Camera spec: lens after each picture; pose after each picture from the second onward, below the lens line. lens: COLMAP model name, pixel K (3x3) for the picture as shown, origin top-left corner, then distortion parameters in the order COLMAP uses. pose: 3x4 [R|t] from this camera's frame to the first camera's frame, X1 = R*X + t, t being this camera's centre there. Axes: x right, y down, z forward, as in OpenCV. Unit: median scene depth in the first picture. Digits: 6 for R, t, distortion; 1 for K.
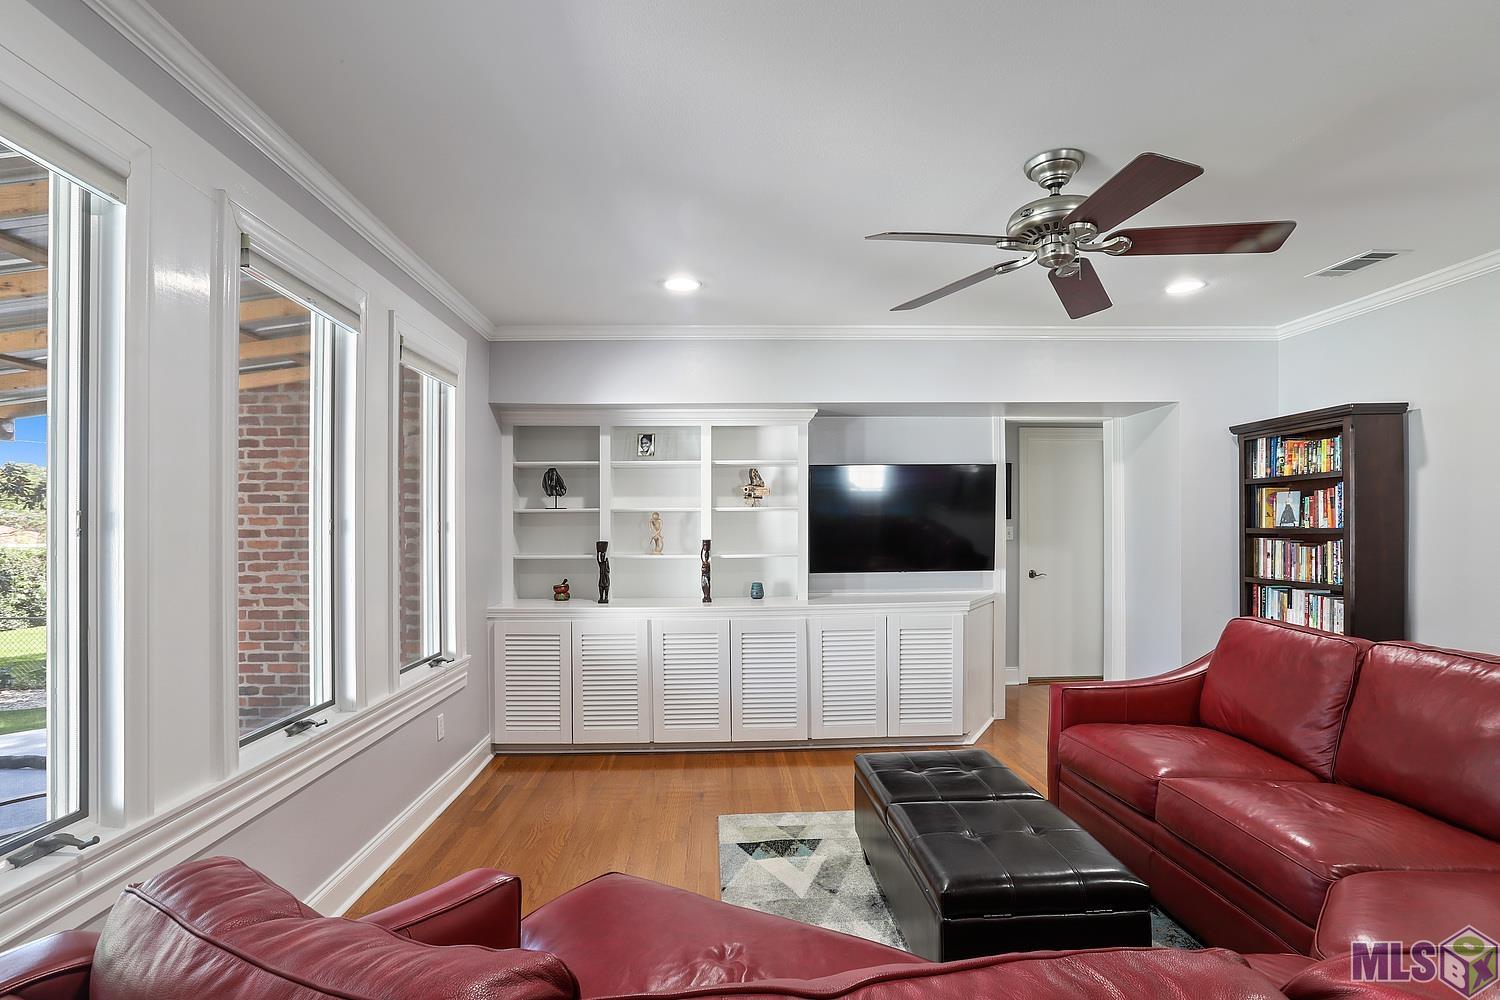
lens RADIAL K [[771.1, 0, 747.1], [0, 771.1, 522.6], [0, 0, 1]] dist [-0.000457, 0.000113]
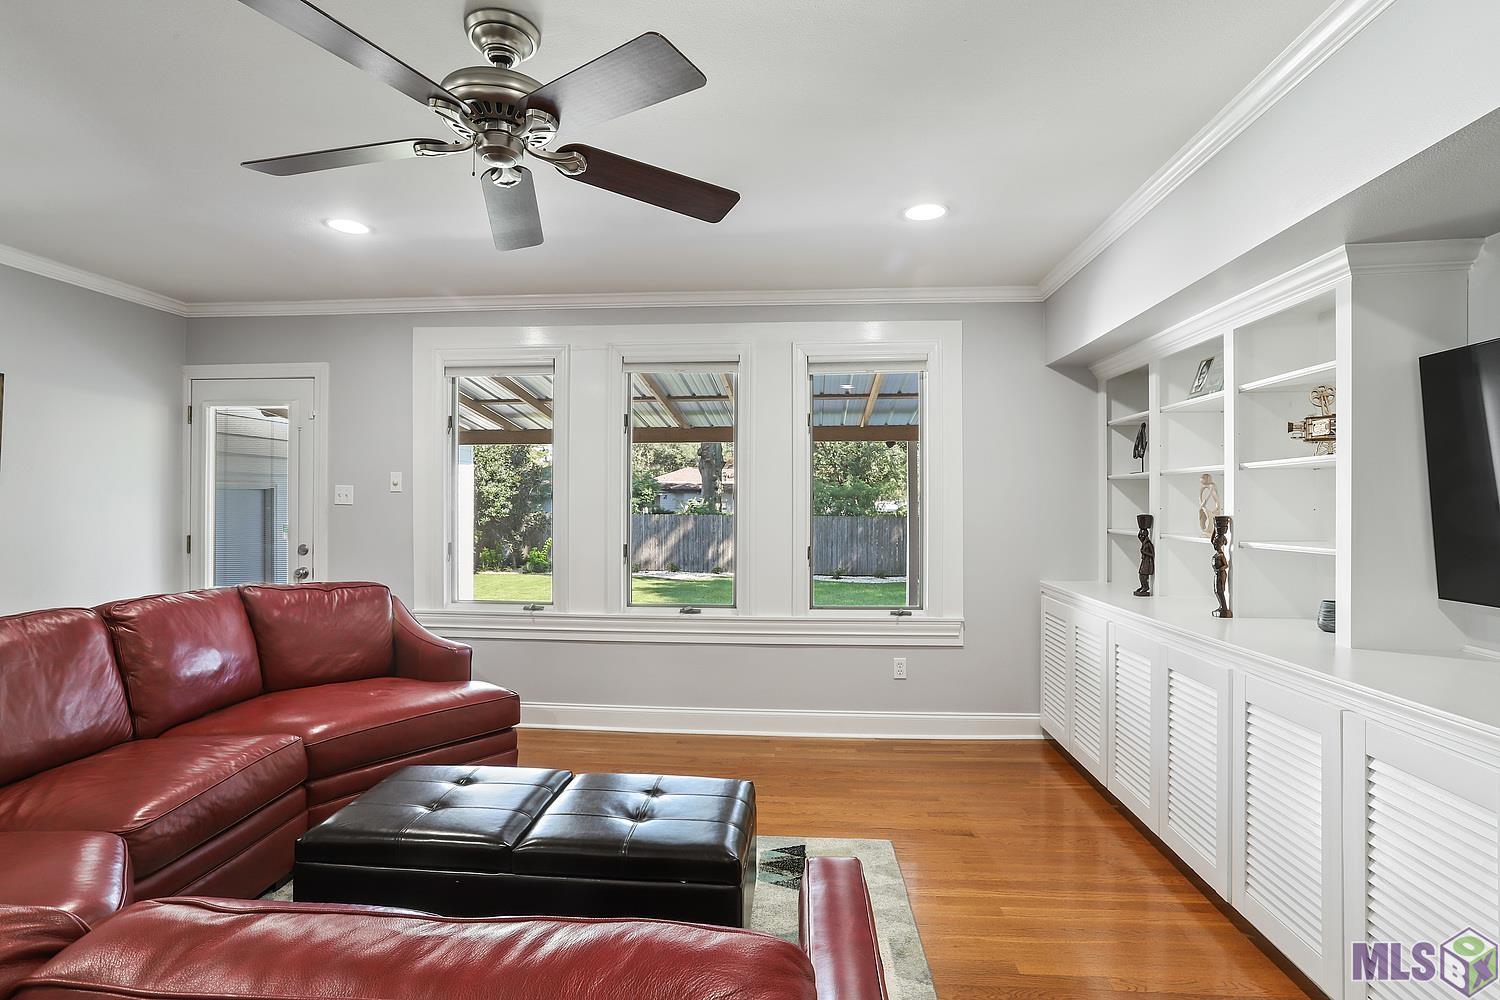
lens RADIAL K [[740.0, 0, 750.0], [0, 740.0, 500.0], [0, 0, 1]] dist [-0.000989, -0.000120]
pose [[-0.111199, -0.006681, -0.993776, 0.607449], [0.001960, 0.999974, -0.006942, 0.014847], [0.993796, -0.002720, -0.111183, 0.737465]]
